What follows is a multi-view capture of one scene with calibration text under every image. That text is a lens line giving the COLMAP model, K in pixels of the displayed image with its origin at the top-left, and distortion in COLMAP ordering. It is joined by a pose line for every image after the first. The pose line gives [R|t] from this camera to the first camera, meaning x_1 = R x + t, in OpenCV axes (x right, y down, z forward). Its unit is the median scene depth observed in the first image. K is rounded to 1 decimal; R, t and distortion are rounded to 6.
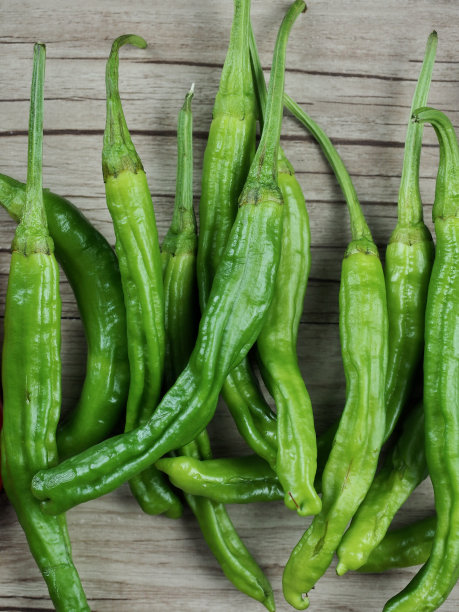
lens RADIAL K [[1407.2, 0, 215.6], [0, 1407.2, 295.0], [0, 0, 1]] dist [0.041786, 0.000000]
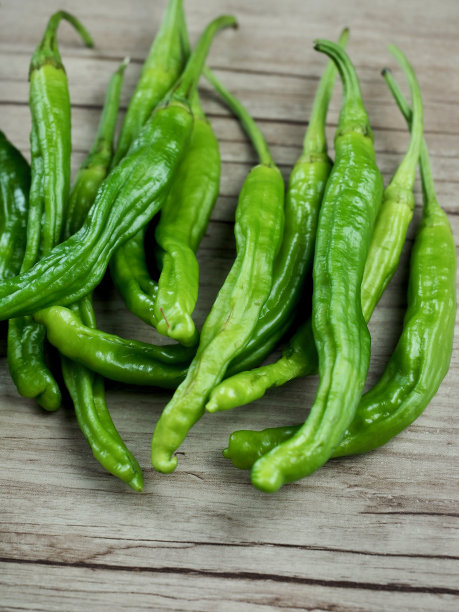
lens RADIAL K [[1407.2, 0, 225.4], [0, 1407.2, 302.4], [0, 0, 1]] dist [0.041786, 0.000000]
pose [[0.995245, 0.057329, -0.078748, 0.159690], [-0.090729, 0.839776, -0.535298, 0.602111], [0.035443, 0.539897, 0.840984, 0.175028]]
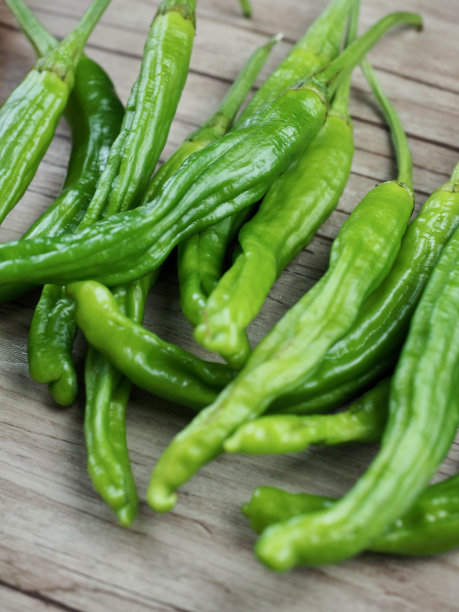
lens RADIAL K [[1407.2, 0, 212.4], [0, 1407.2, 298.6], [0, 0, 1]] dist [0.041786, 0.000000]
pose [[0.923722, 0.286735, -0.254009, 0.232787], [-0.381235, 0.752836, -0.536562, 0.508951], [0.037376, 0.592471, 0.804724, 0.347733]]
